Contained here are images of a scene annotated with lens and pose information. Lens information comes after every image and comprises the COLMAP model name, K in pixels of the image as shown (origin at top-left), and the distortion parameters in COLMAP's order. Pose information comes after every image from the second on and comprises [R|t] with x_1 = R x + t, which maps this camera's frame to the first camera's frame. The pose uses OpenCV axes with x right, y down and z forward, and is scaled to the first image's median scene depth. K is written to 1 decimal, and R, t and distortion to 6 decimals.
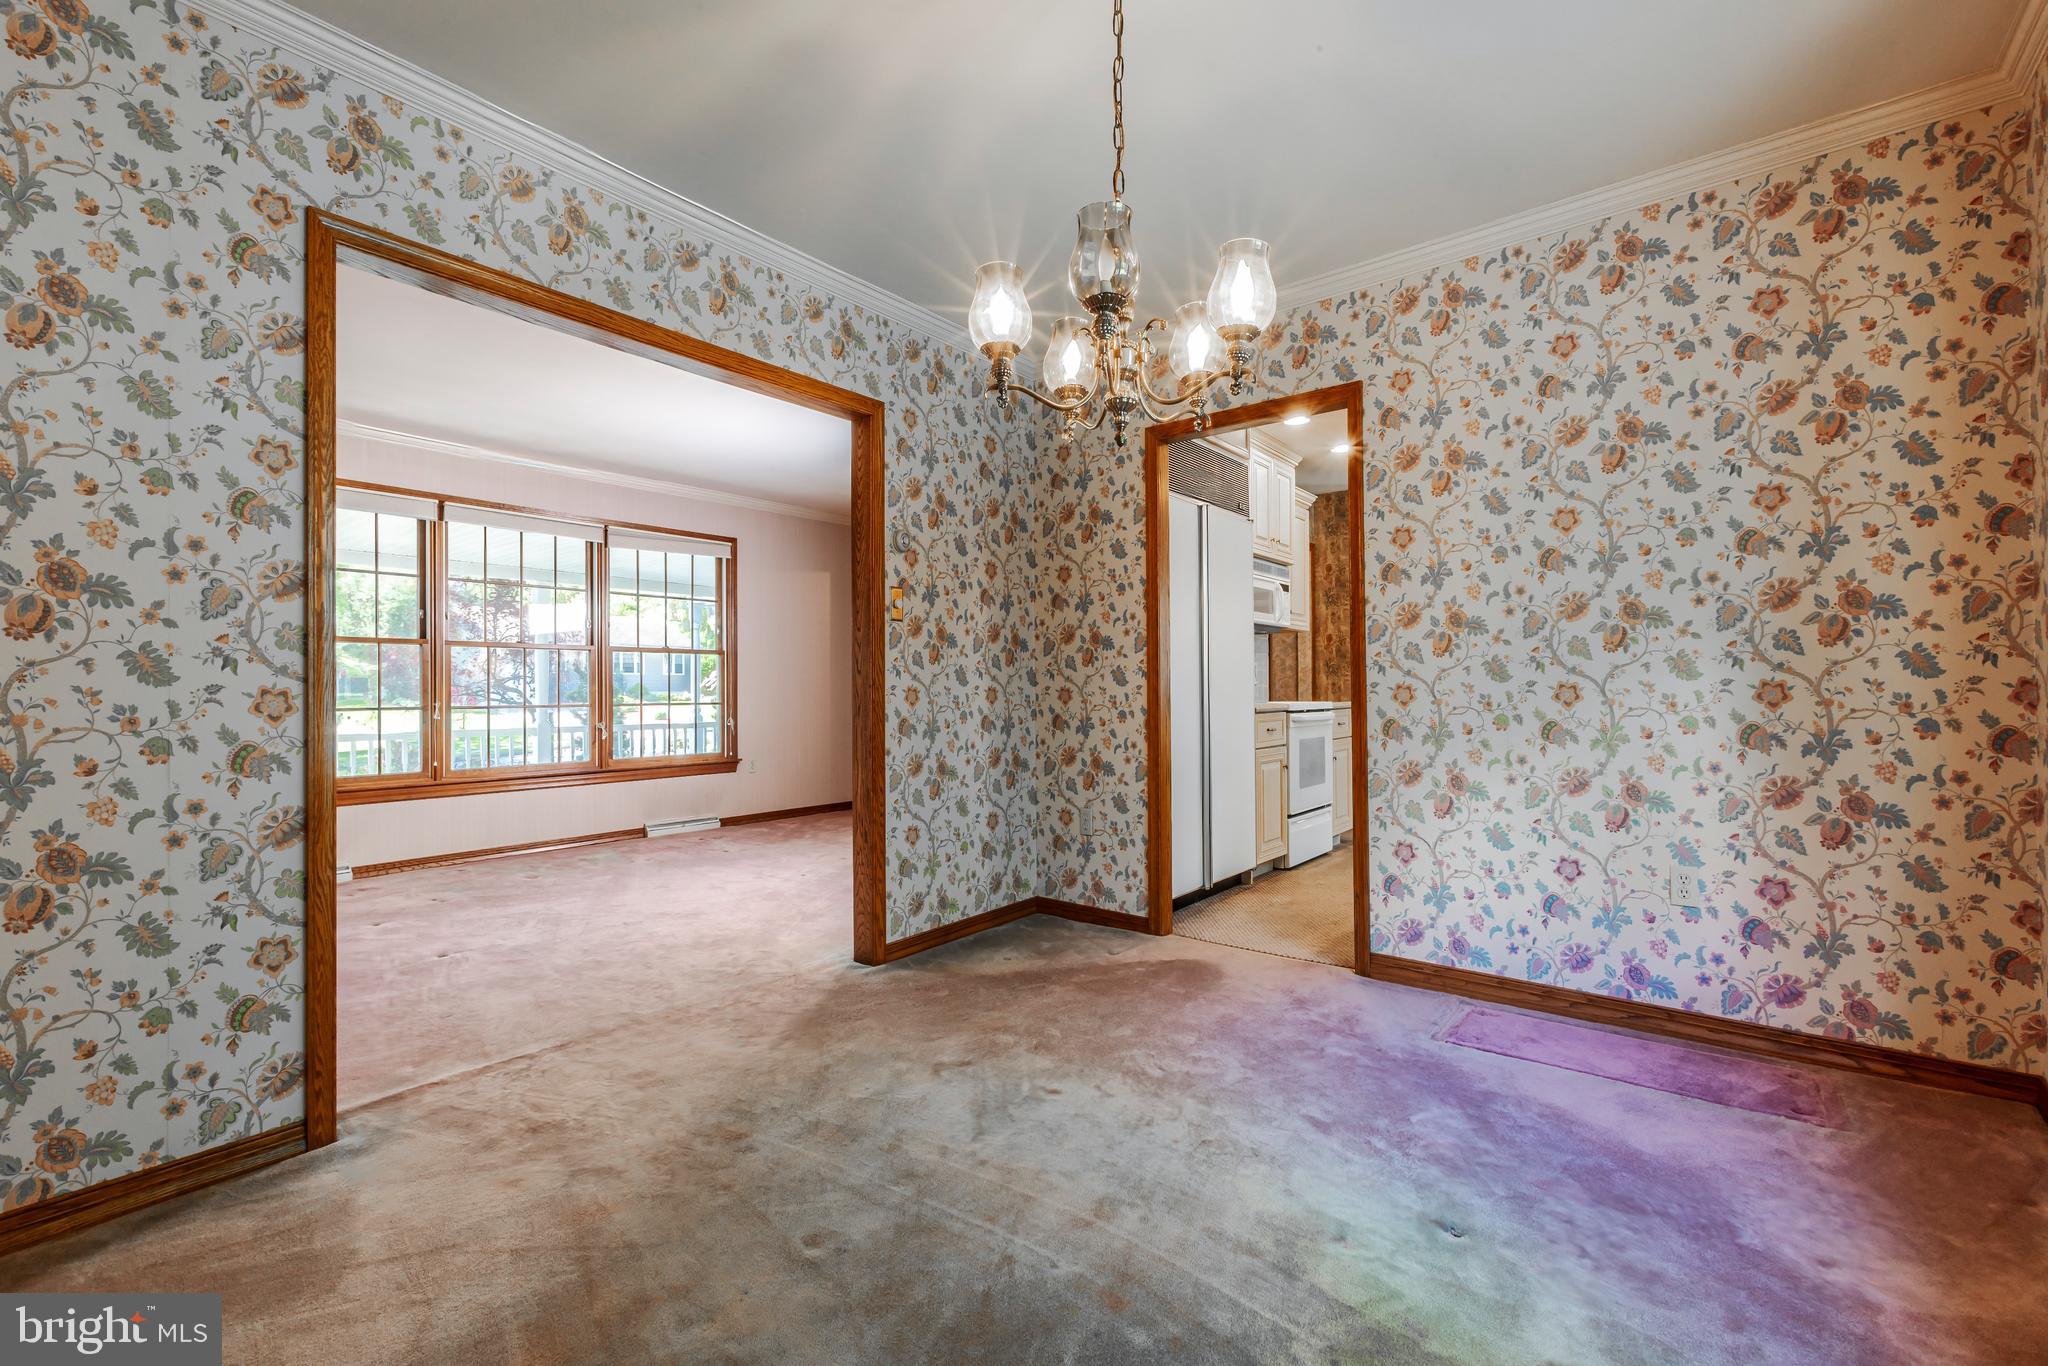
lens RADIAL K [[895.2, 0, 1022.1], [0, 895.2, 688.5], [0, 0, 1]] dist [0.004477, -0.002412]
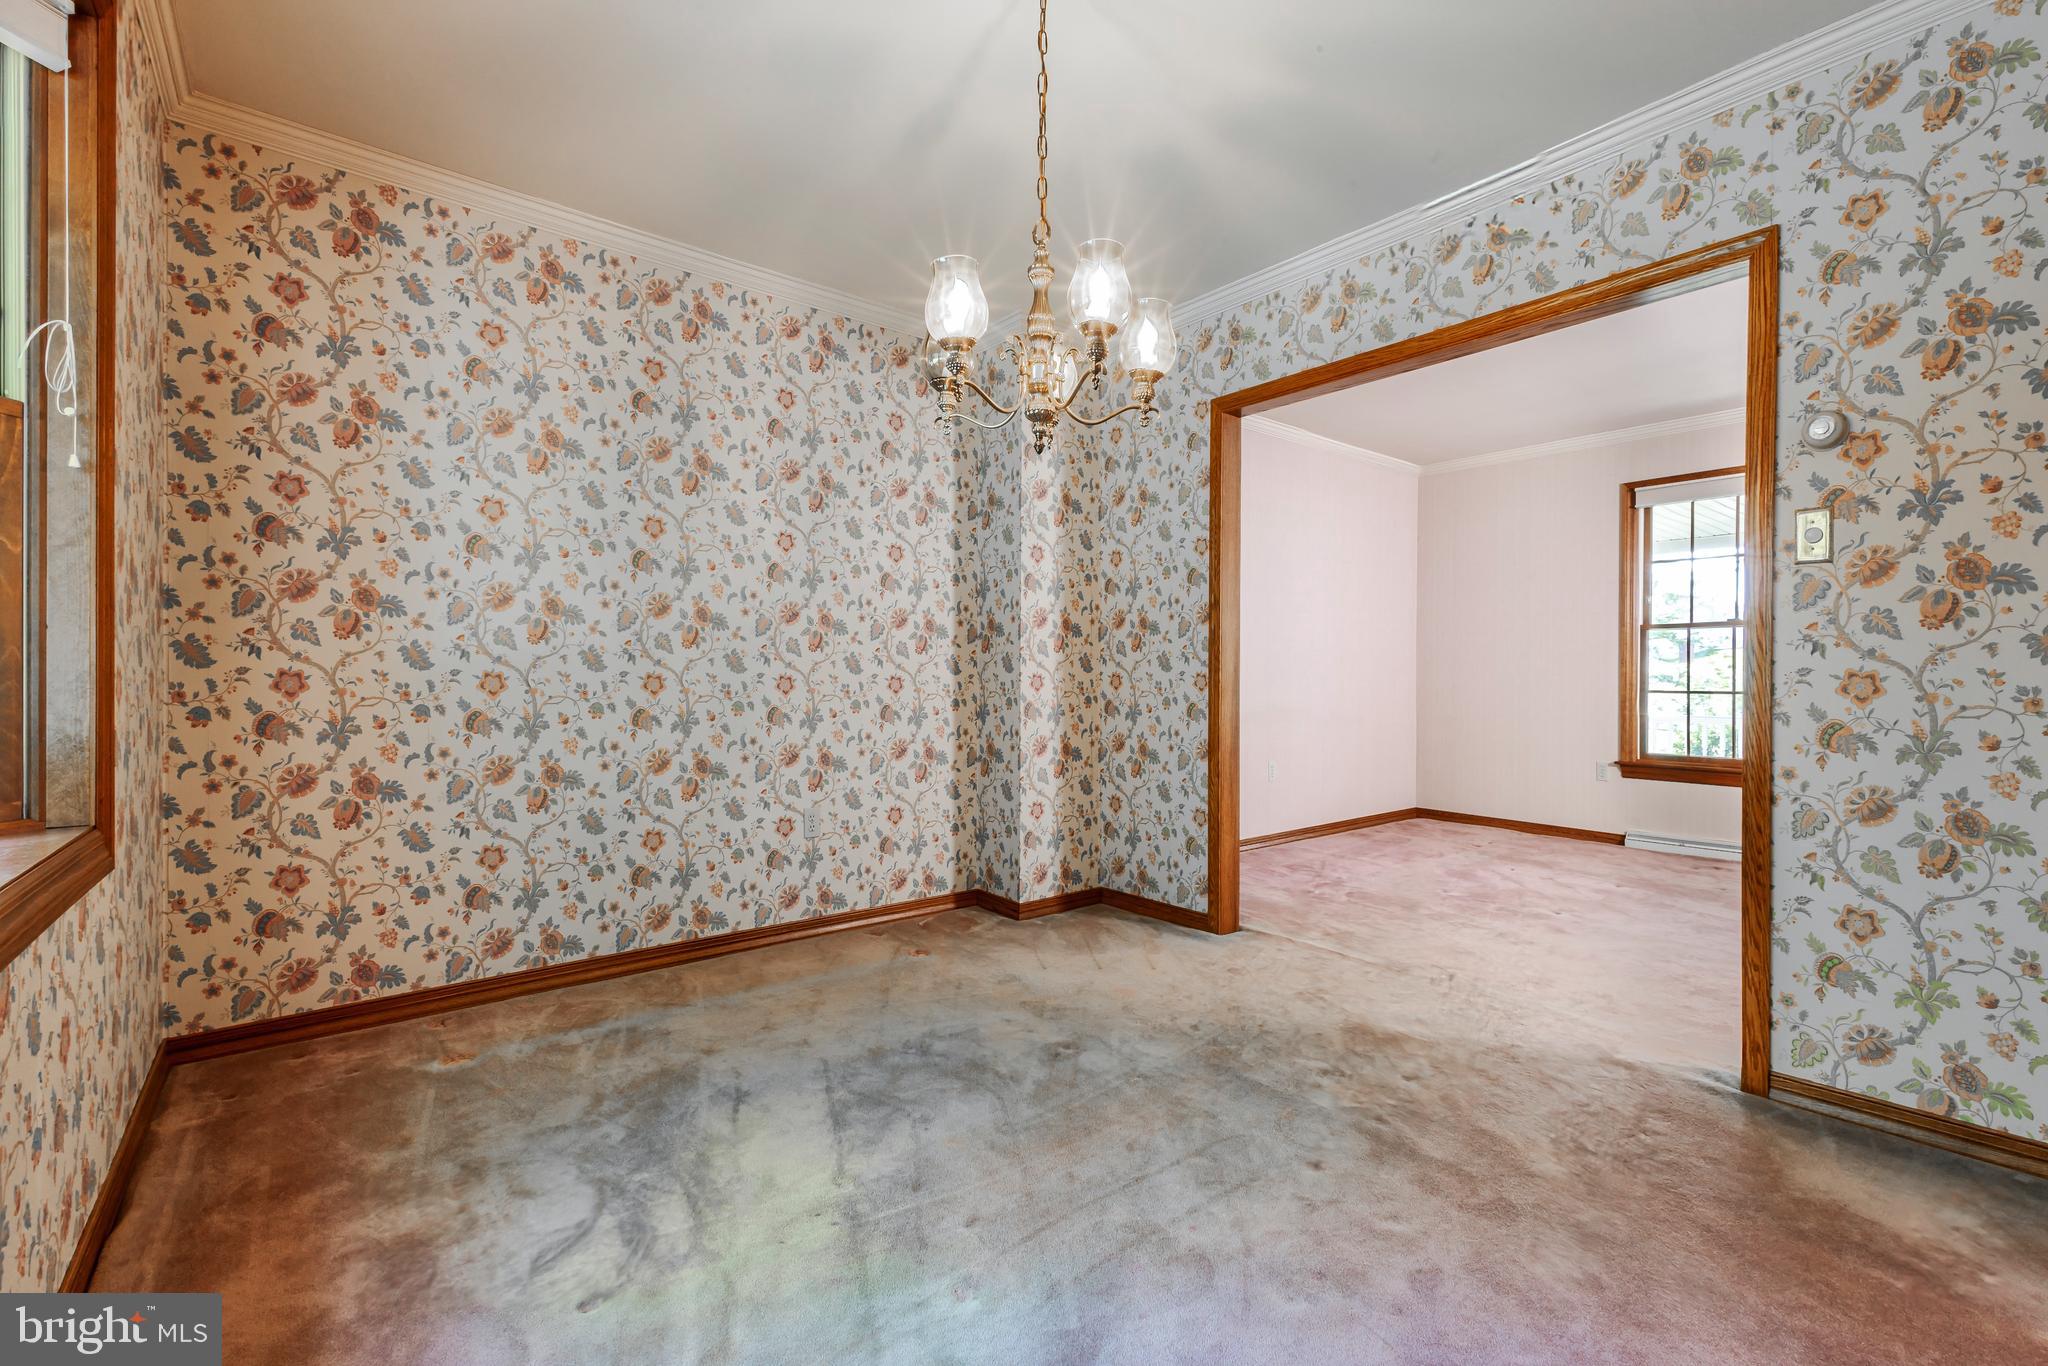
lens RADIAL K [[895.2, 0, 959.7], [0, 895.2, 682.0], [0, 0, 1]] dist [0.004477, -0.002412]
pose [[0.970600, 0.008821, -0.240537, 0.237001], [-0.006352, 0.999919, 0.011039, -0.002046], [0.240615, -0.009187, 0.970577, -0.002543]]
